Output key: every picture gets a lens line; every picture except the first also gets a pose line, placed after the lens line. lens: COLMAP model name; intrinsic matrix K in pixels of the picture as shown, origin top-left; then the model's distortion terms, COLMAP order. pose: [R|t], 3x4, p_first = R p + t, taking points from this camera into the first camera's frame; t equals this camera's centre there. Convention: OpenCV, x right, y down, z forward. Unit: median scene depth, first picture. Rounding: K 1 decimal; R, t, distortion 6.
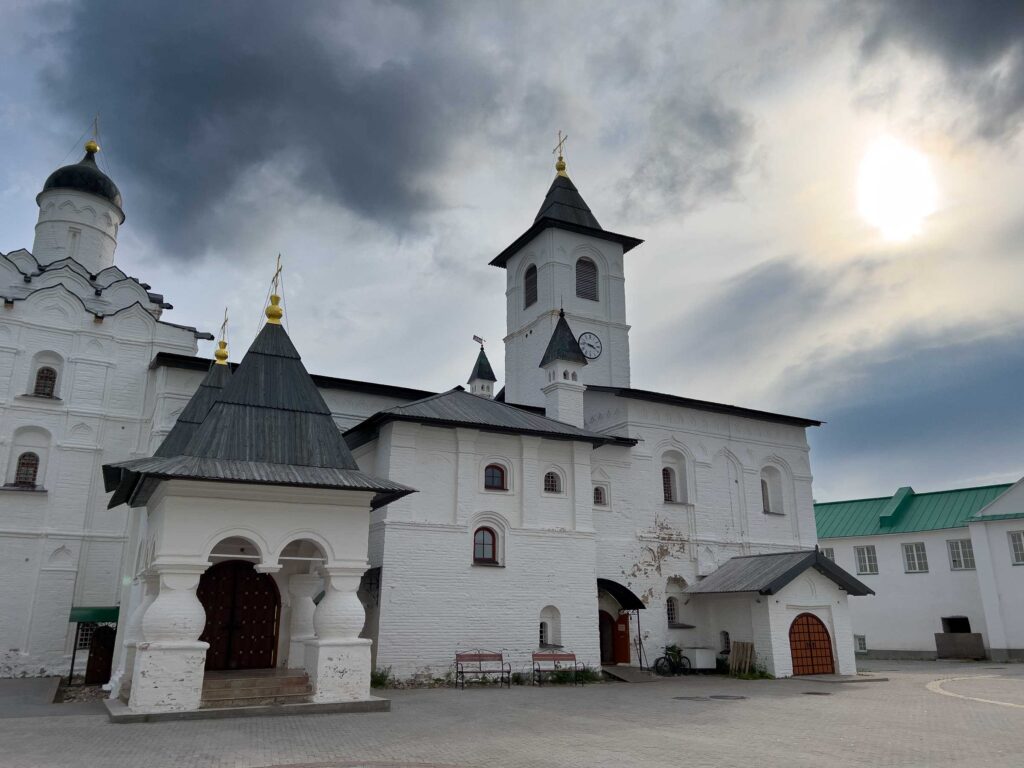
lens RADIAL K [[756.9, 0, 512.0], [0, 756.9, 384.0], [0, 0, 1]] dist [0.029687, -0.008906]
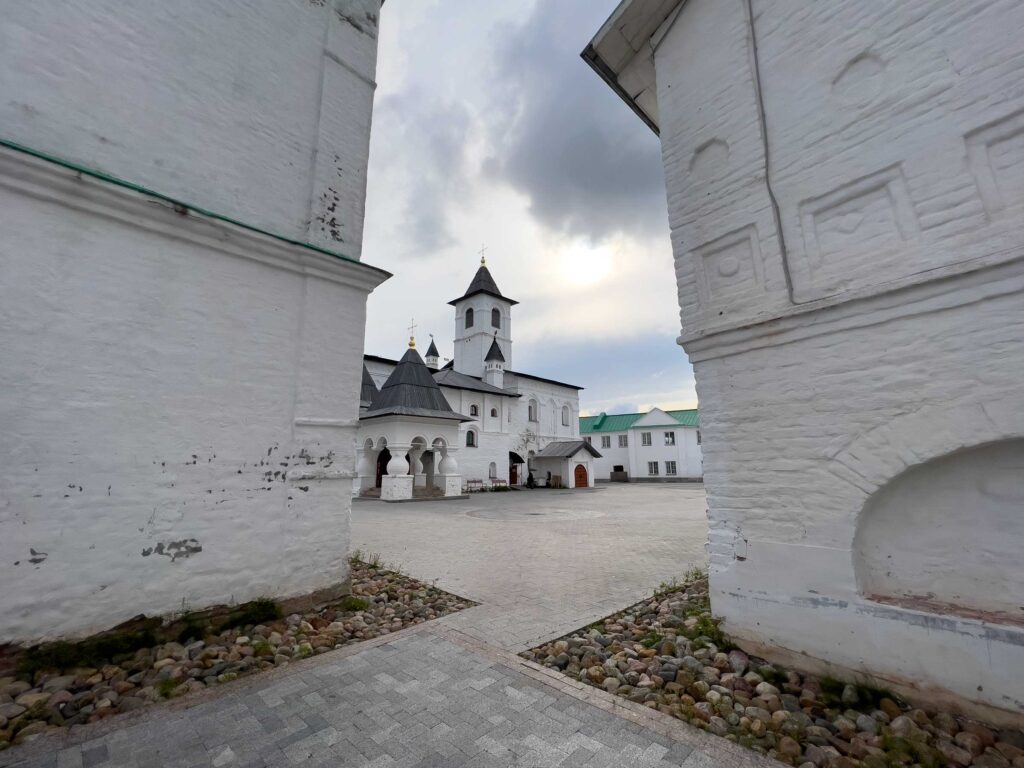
lens RADIAL K [[412.3, 0, 512.0], [0, 412.3, 384.0], [0, 0, 1]] dist [0.000157, -0.000137]
pose [[0.953300, 0.057420, 0.296517, -0.251086], [-0.086678, 0.992476, 0.086477, -0.069735], [-0.289320, -0.108140, 0.951104, -0.228928]]
